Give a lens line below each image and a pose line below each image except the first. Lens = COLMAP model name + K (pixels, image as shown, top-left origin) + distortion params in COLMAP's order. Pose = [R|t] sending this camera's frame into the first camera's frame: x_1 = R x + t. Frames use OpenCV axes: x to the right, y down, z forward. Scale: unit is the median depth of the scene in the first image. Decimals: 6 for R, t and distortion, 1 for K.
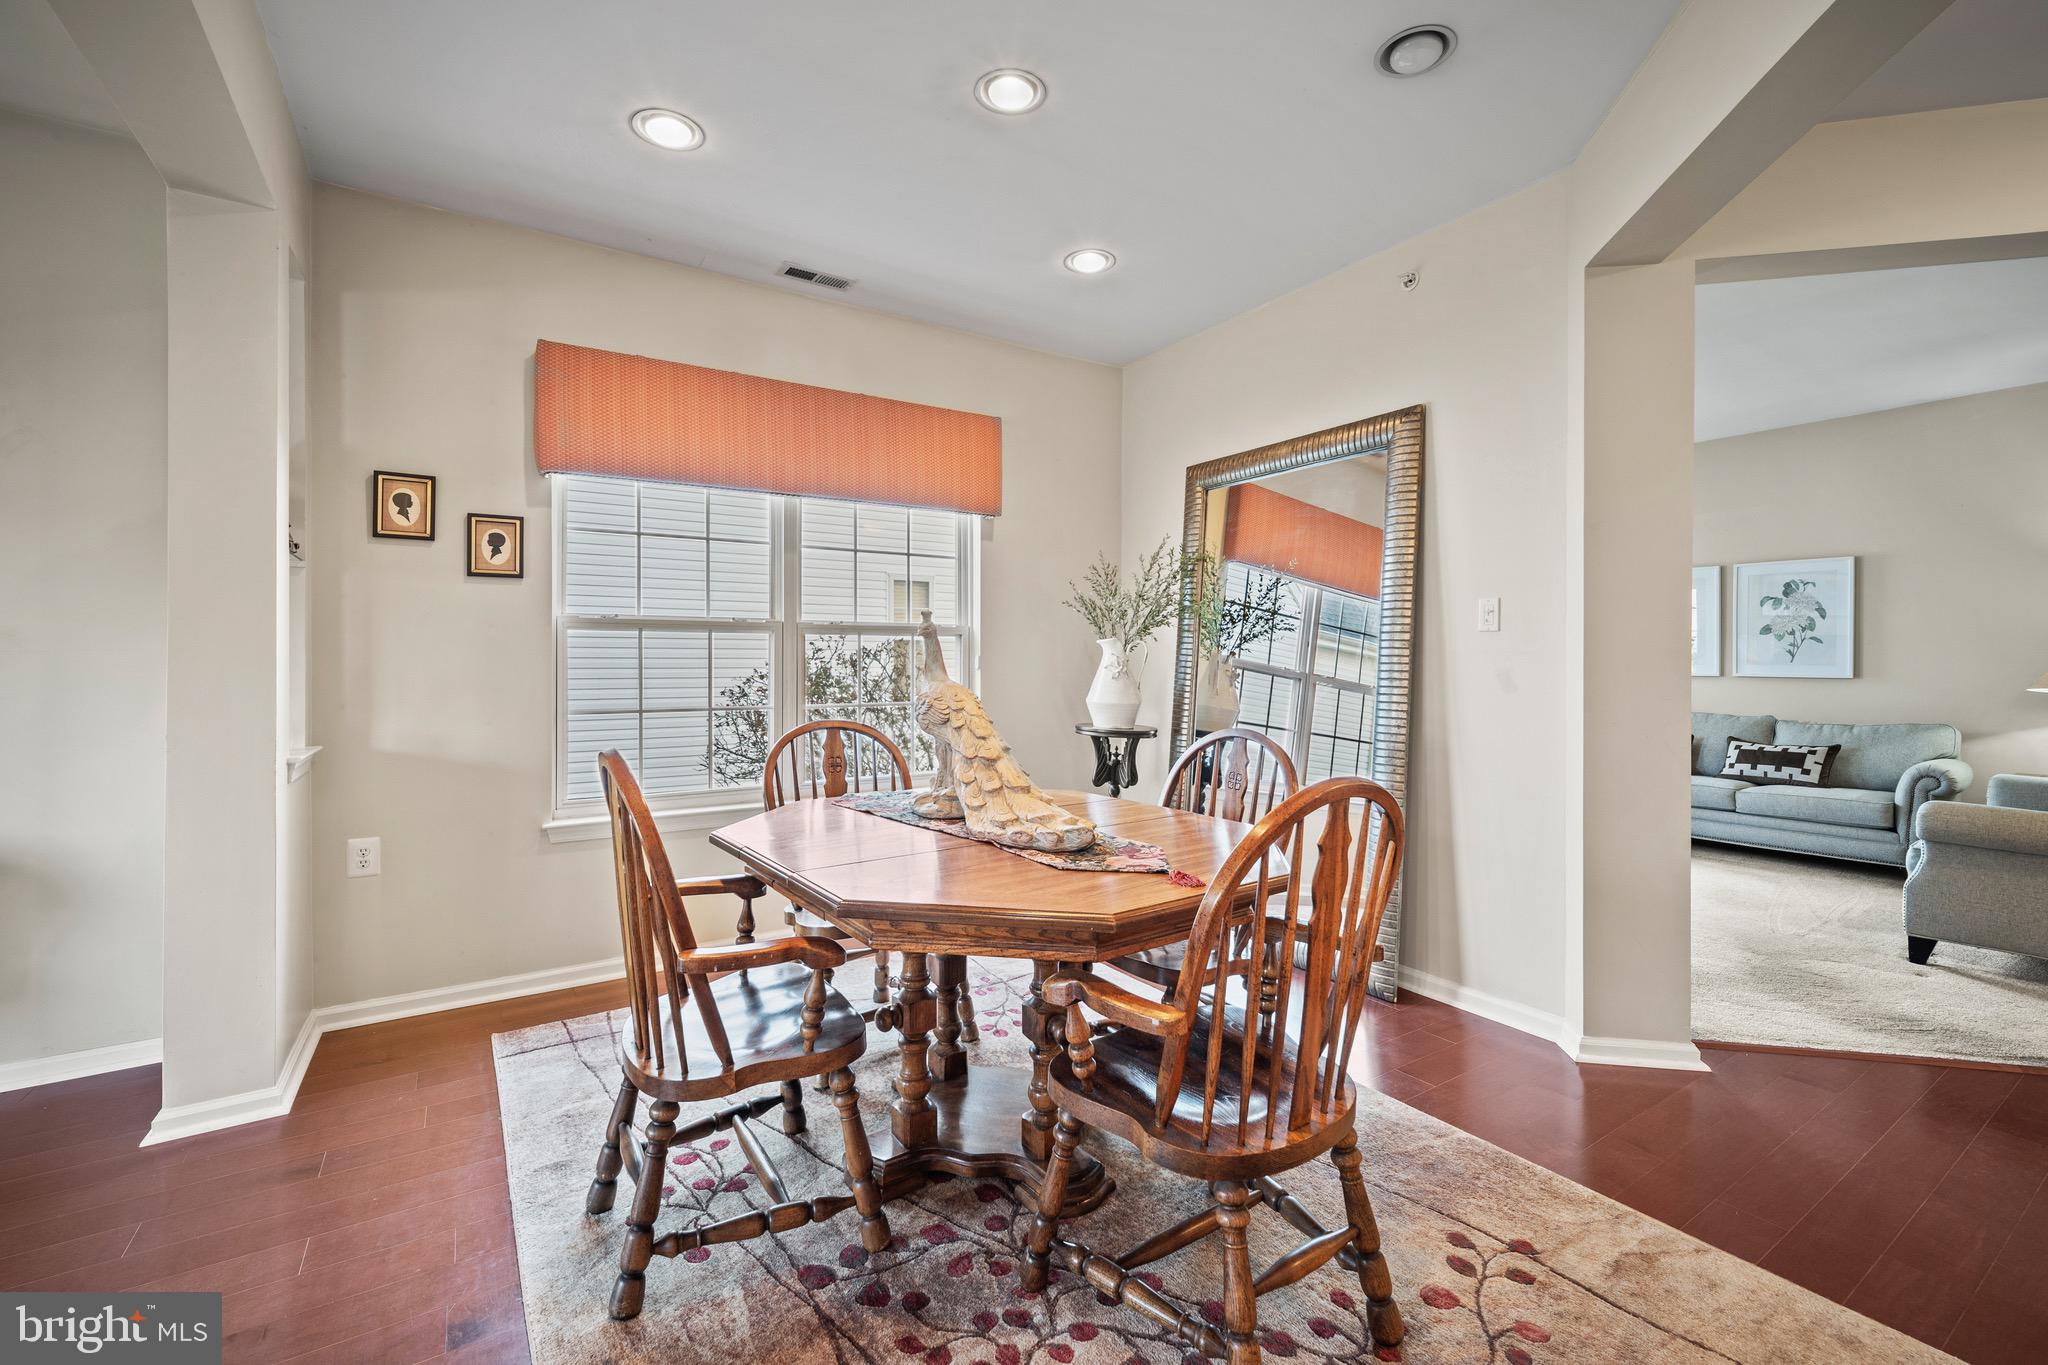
lens RADIAL K [[861.0, 0, 1025.3], [0, 861.0, 671.2], [0, 0, 1]] dist [-0.004154, 0.000029]
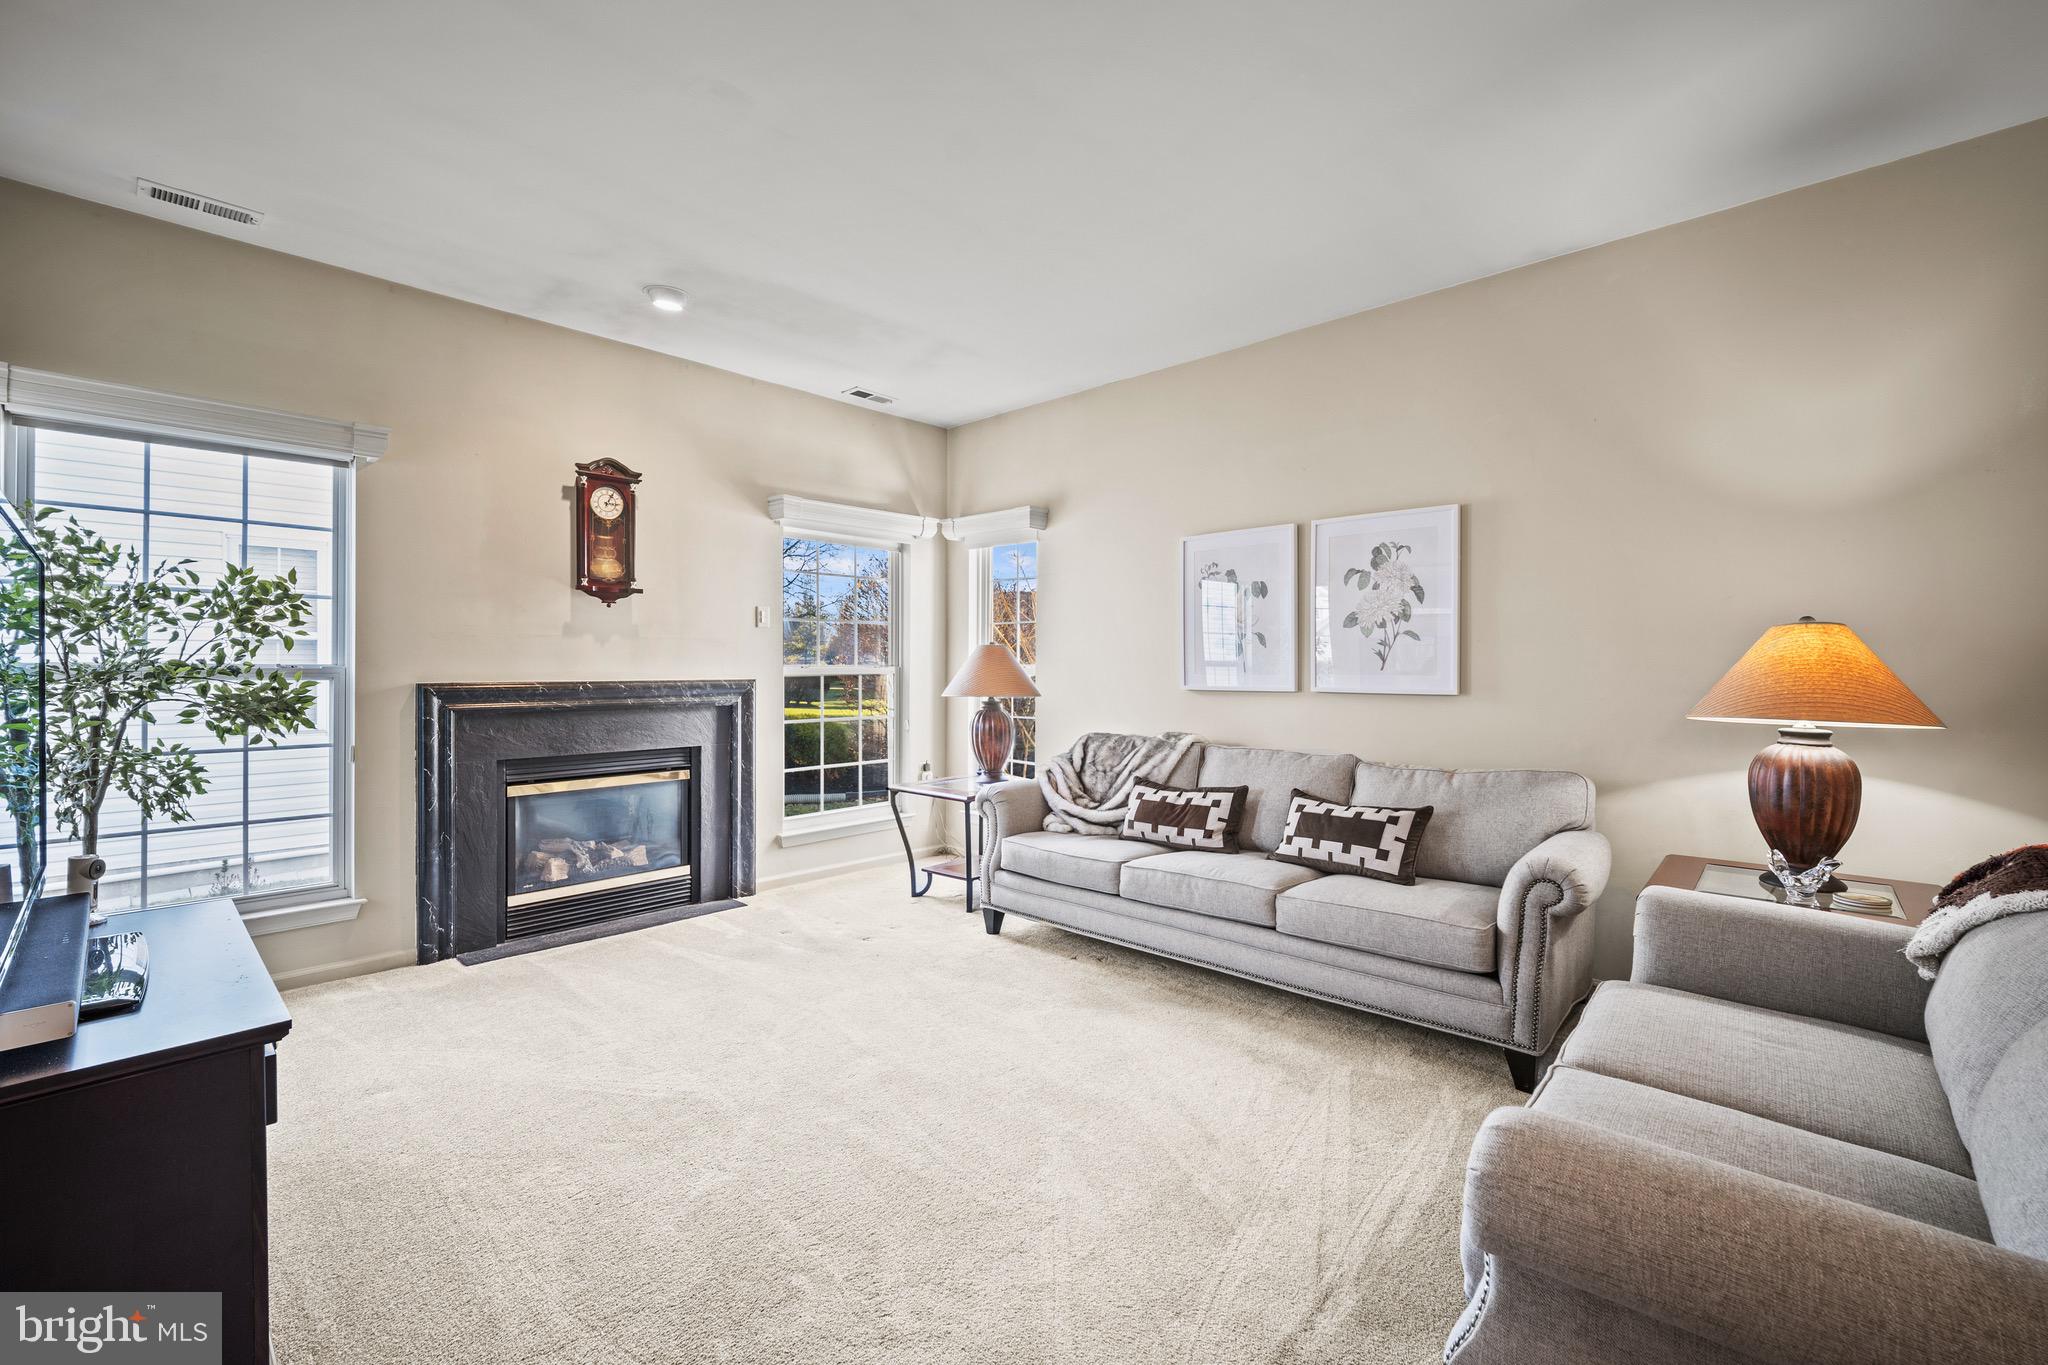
lens RADIAL K [[861.0, 0, 1040.3], [0, 861.0, 676.1], [0, 0, 1]] dist [-0.004154, 0.000029]
pose [[0.968450, 0.002179, 0.249198, 0.515902], [0.000169, 0.999956, -0.009402, 0.000036], [-0.249207, 0.009148, 0.968407, 0.468022]]
